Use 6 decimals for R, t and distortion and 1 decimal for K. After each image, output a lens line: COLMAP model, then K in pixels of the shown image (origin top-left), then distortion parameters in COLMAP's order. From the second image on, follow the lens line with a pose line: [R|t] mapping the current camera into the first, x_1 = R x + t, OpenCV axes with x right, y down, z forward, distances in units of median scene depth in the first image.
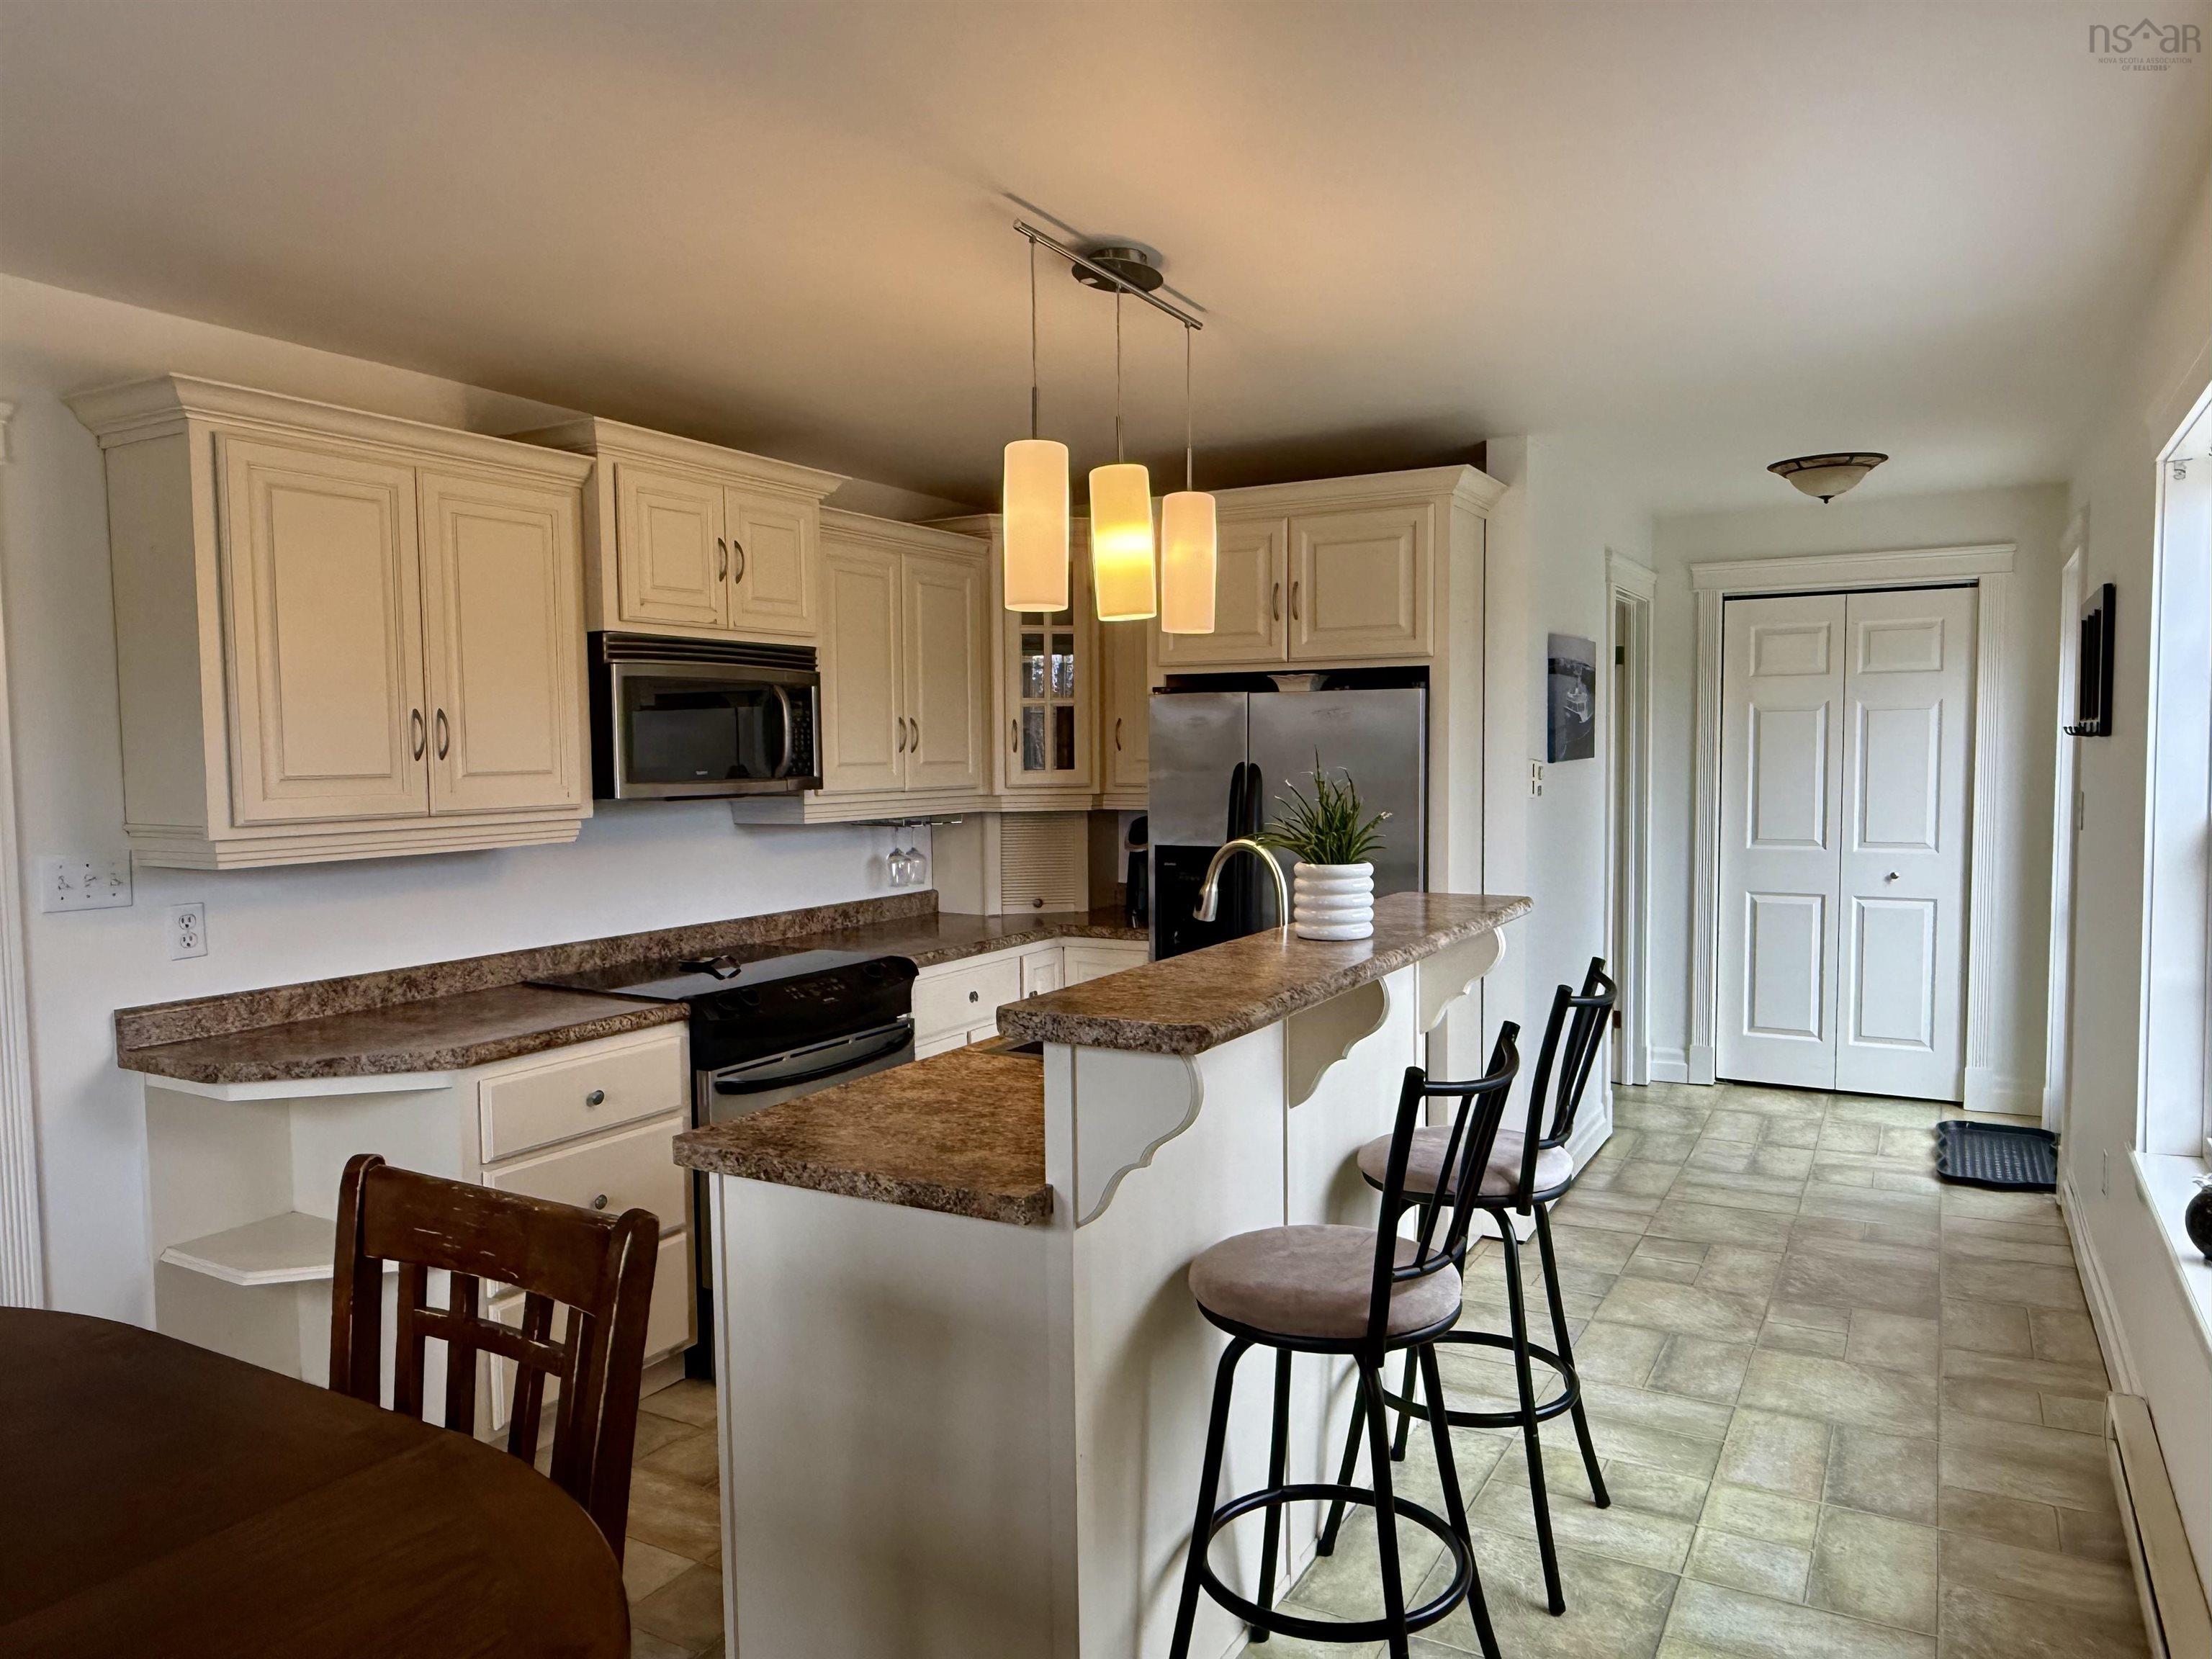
lens RADIAL K [[1476.8, 0, 1107.9], [0, 1476.8, 825.1], [0, 0, 1]] dist [-0.052252, -0.001022]
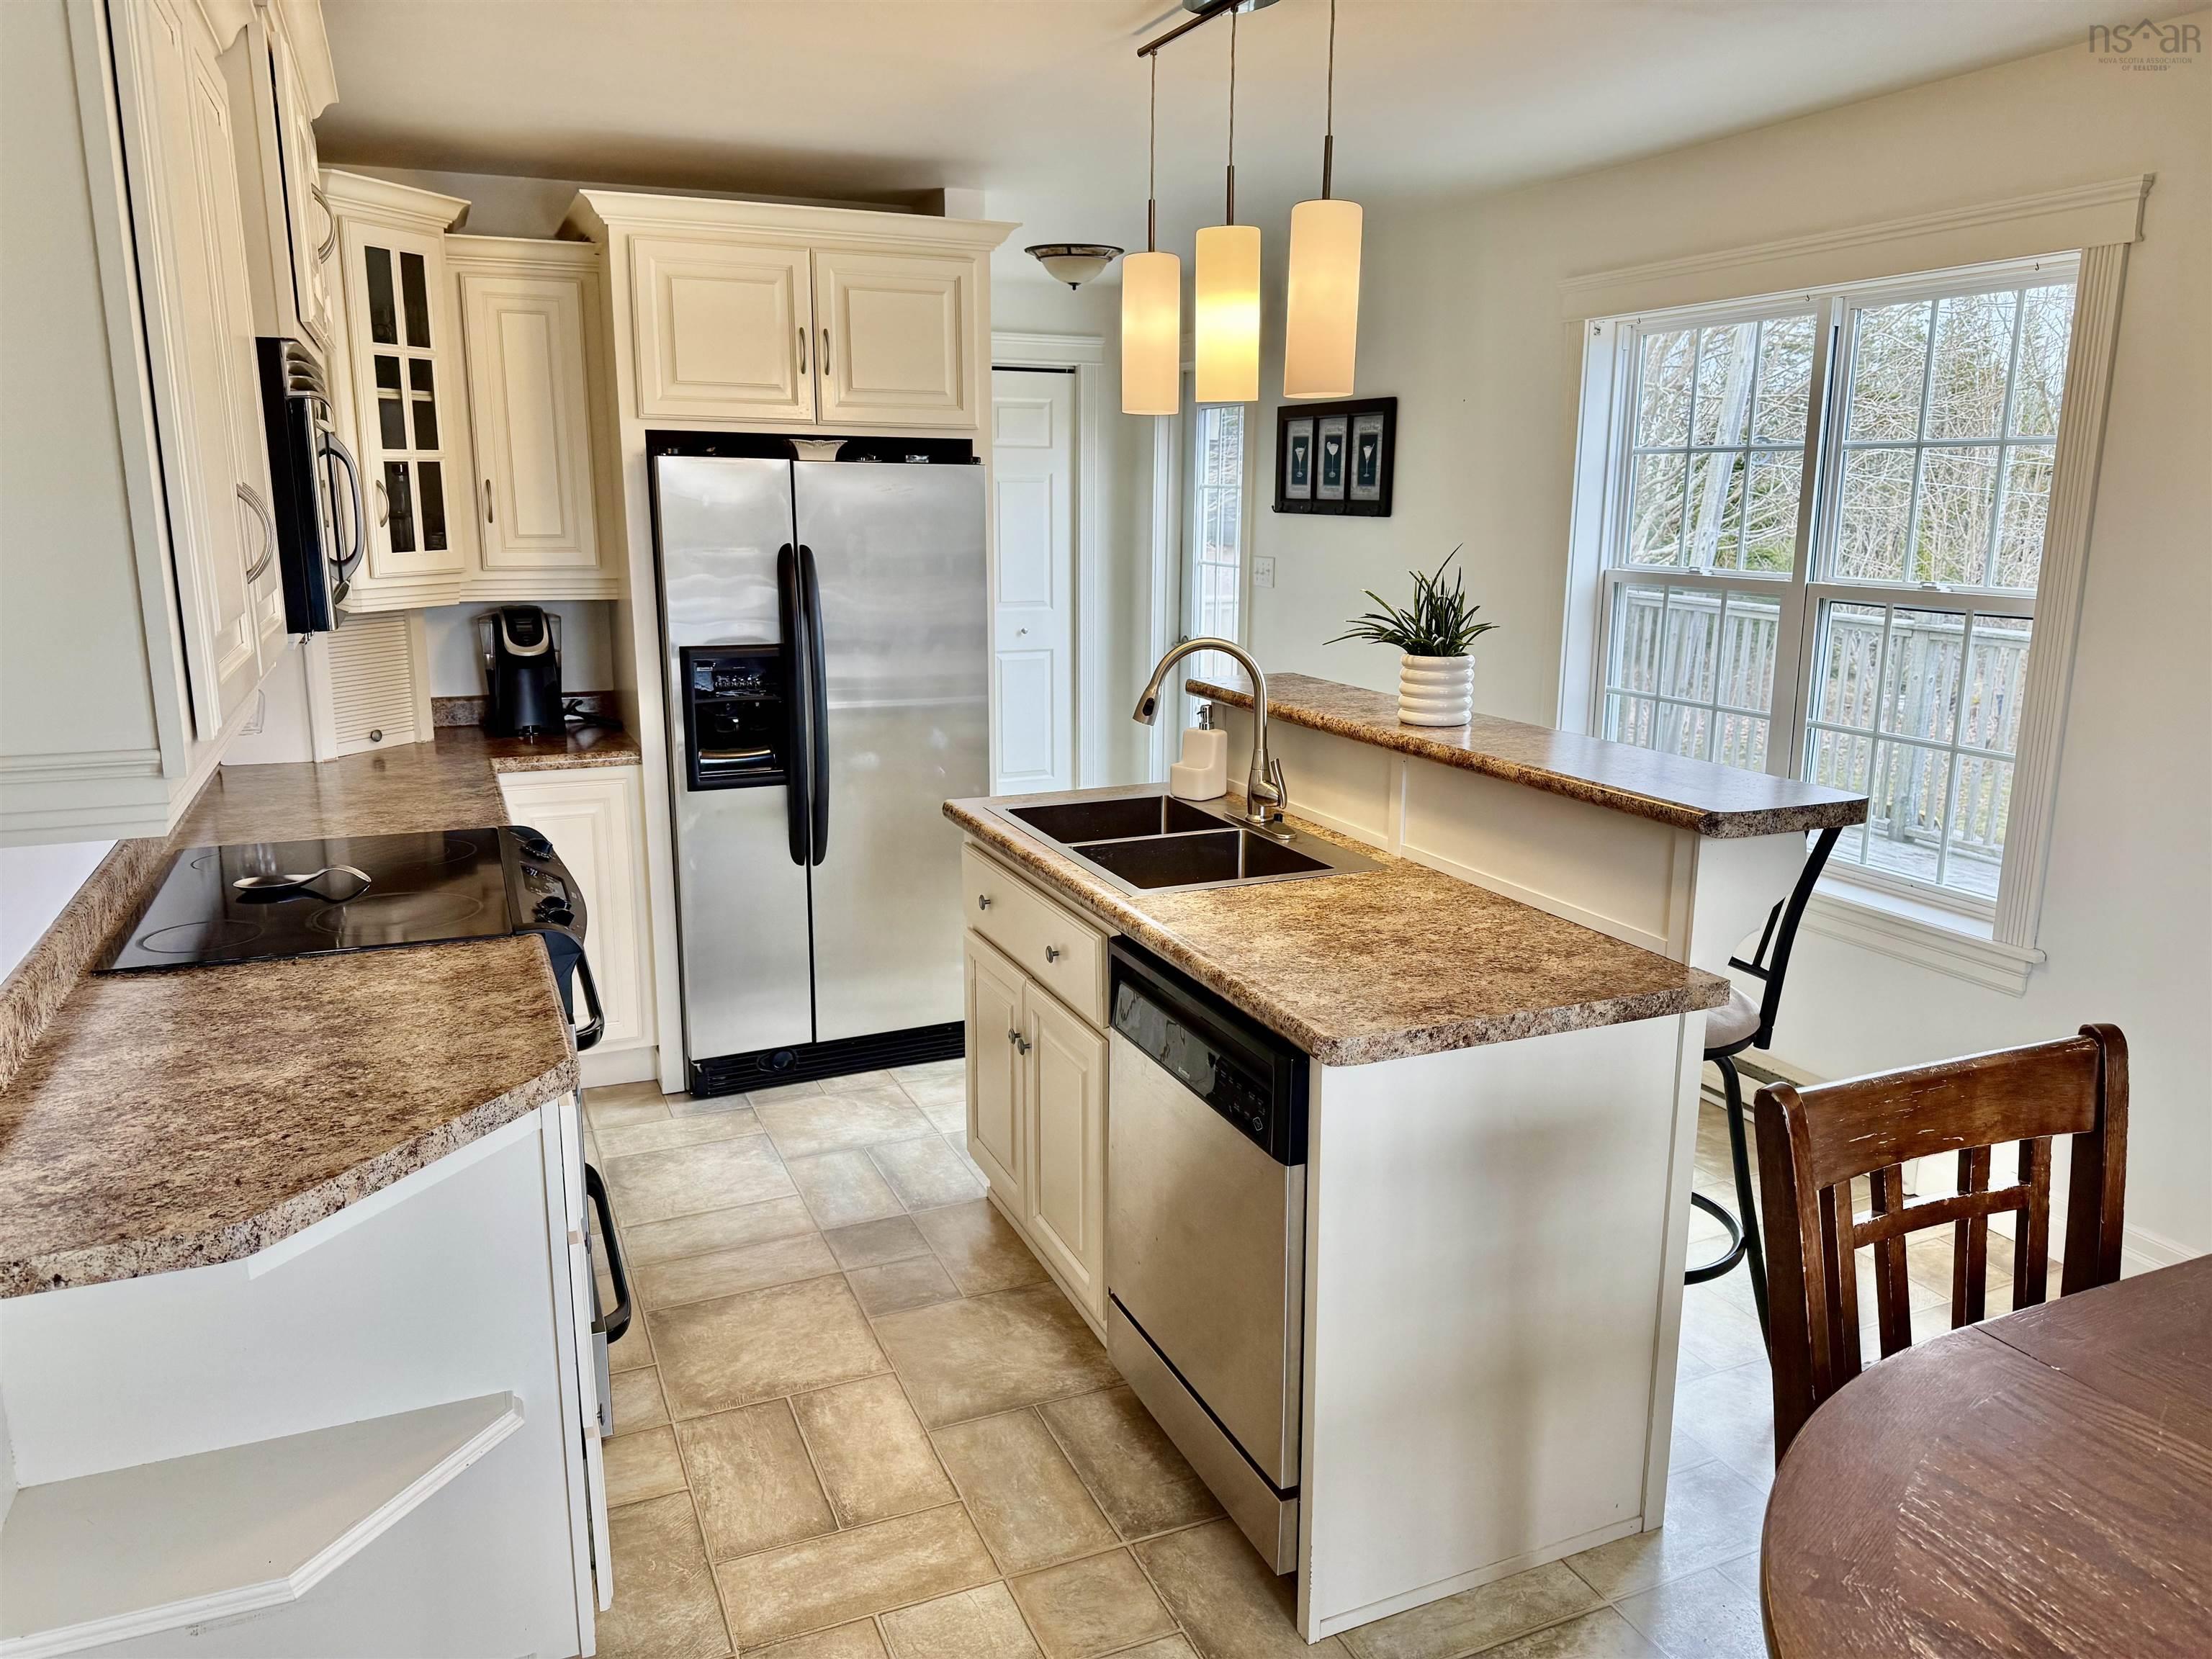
lens RADIAL K [[1556.3, 0, 1111.8], [0, 1556.3, 831.4], [0, 0, 1]] dist [0.028402, -0.015722]
pose [[0.600278, -0.154020, 0.784821, -0.502750], [0.025316, 0.984450, 0.173834, -0.028858], [-0.799390, -0.084480, 0.594843, 0.278165]]
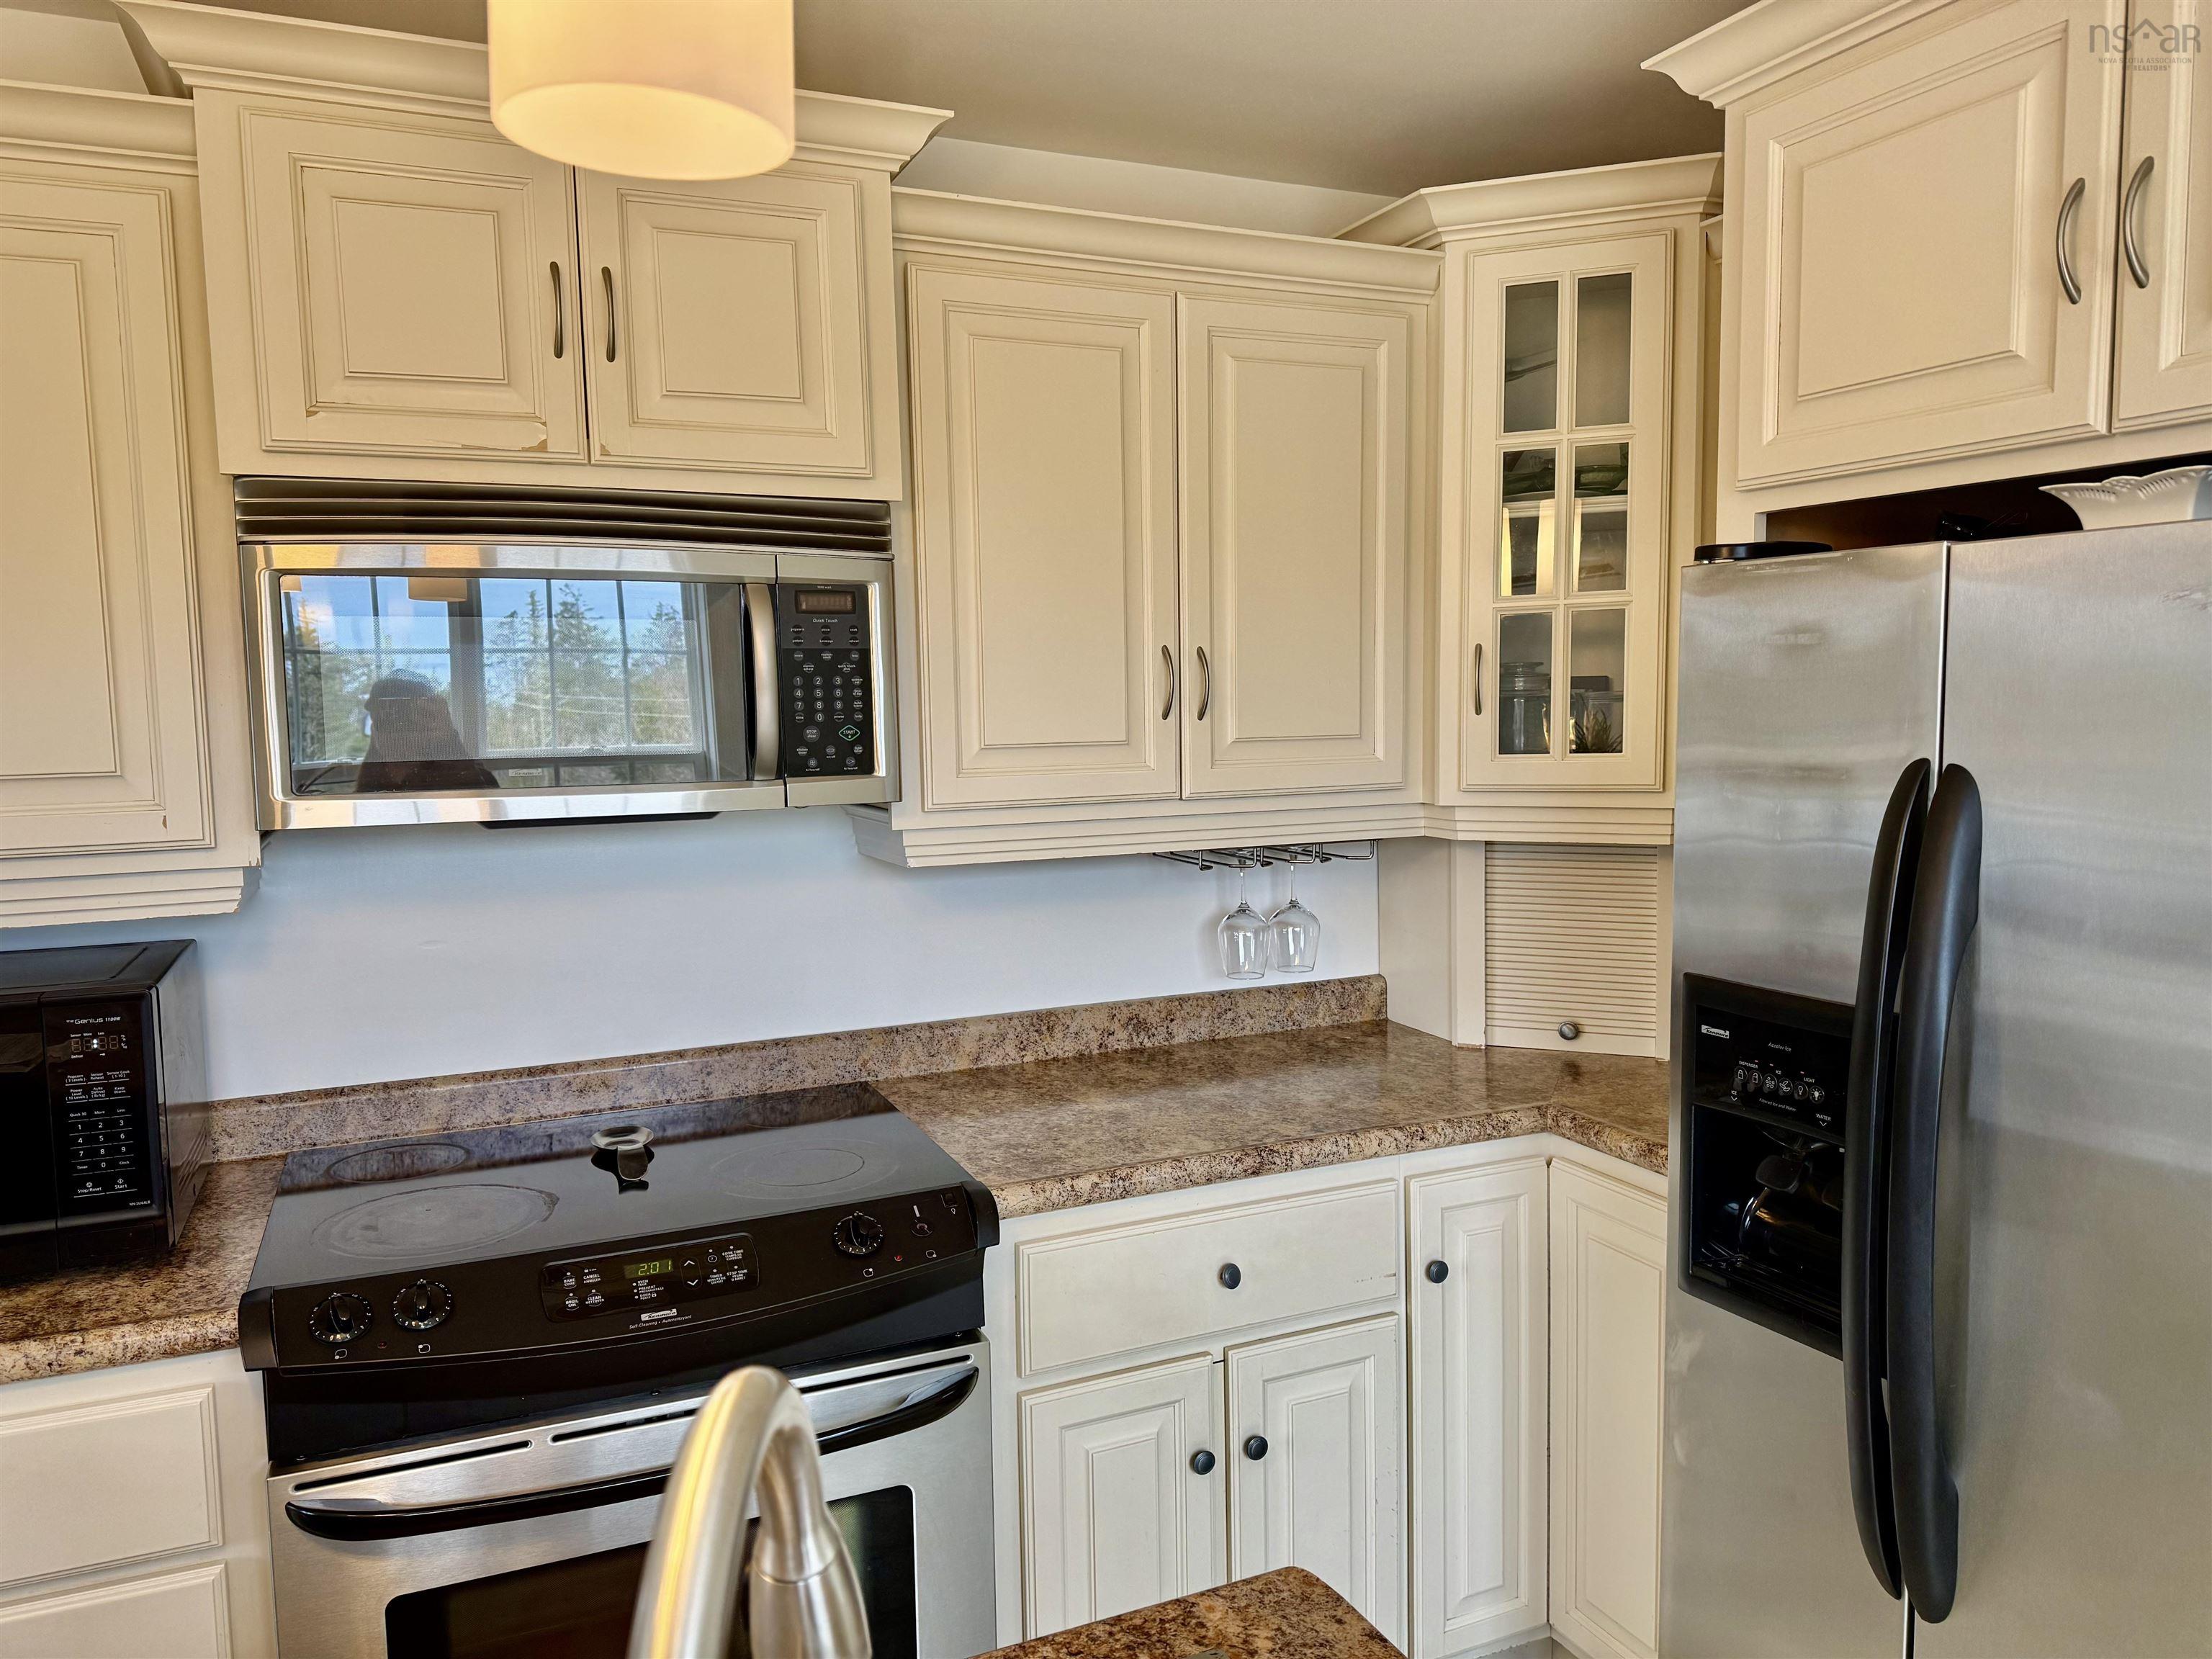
lens RADIAL K [[1556.3, 0, 1102.9], [0, 1556.3, 829.8], [0, 0, 1]] dist [0.028402, -0.015722]
pose [[0.804733, 0.048693, -0.591636, 0.142970], [-0.020704, 0.998326, 0.054003, -0.039672], [0.593276, -0.031209, 0.804394, 0.579326]]
